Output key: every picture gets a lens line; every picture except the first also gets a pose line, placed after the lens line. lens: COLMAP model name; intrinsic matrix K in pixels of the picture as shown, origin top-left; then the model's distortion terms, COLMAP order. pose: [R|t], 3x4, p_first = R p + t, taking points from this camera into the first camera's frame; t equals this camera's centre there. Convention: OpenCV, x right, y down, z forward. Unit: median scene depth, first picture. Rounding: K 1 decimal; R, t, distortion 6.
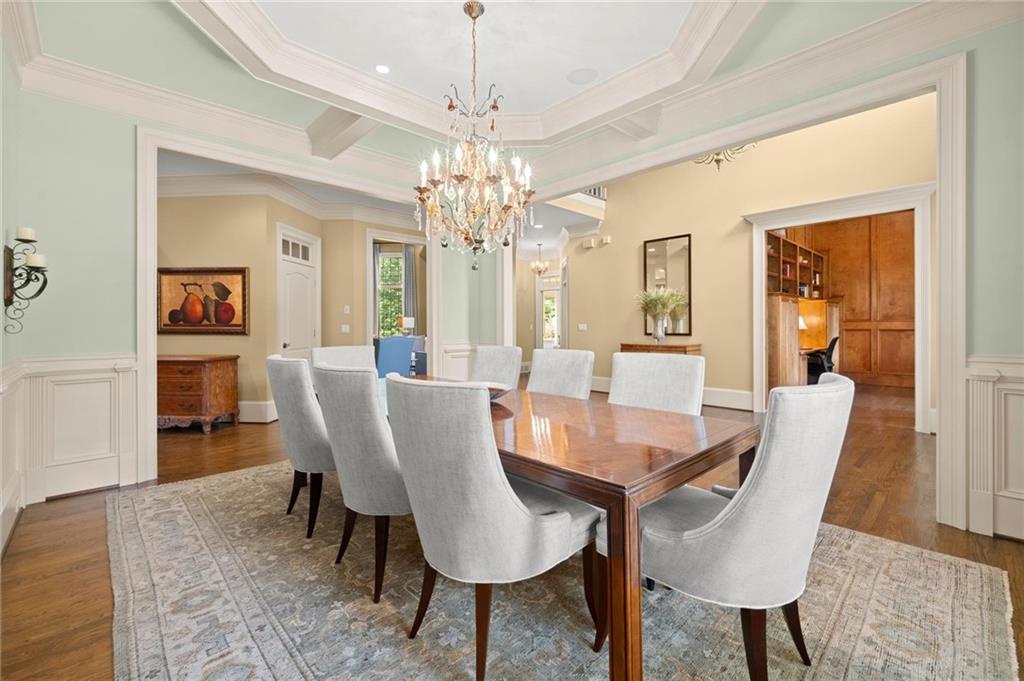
lens RADIAL K [[433.1, 0, 515.0], [0, 433.1, 330.9], [0, 0, 1]] dist [0.000973, 0.001217]
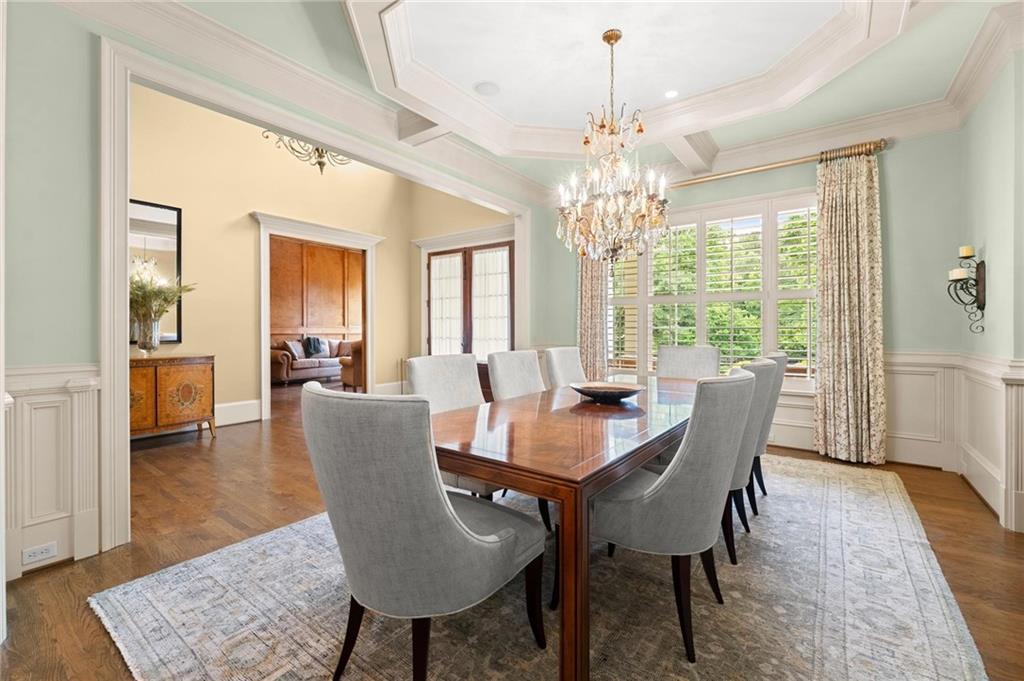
lens RADIAL K [[433.1, 0, 515.2], [0, 433.1, 332.7], [0, 0, 1]] dist [0.000973, 0.001217]
pose [[-0.168155, -0.000585, 0.985760, -1.231420], [0.014112, 0.999896, 0.003001, -0.003939], [-0.985659, 0.014416, -0.168130, 1.561737]]
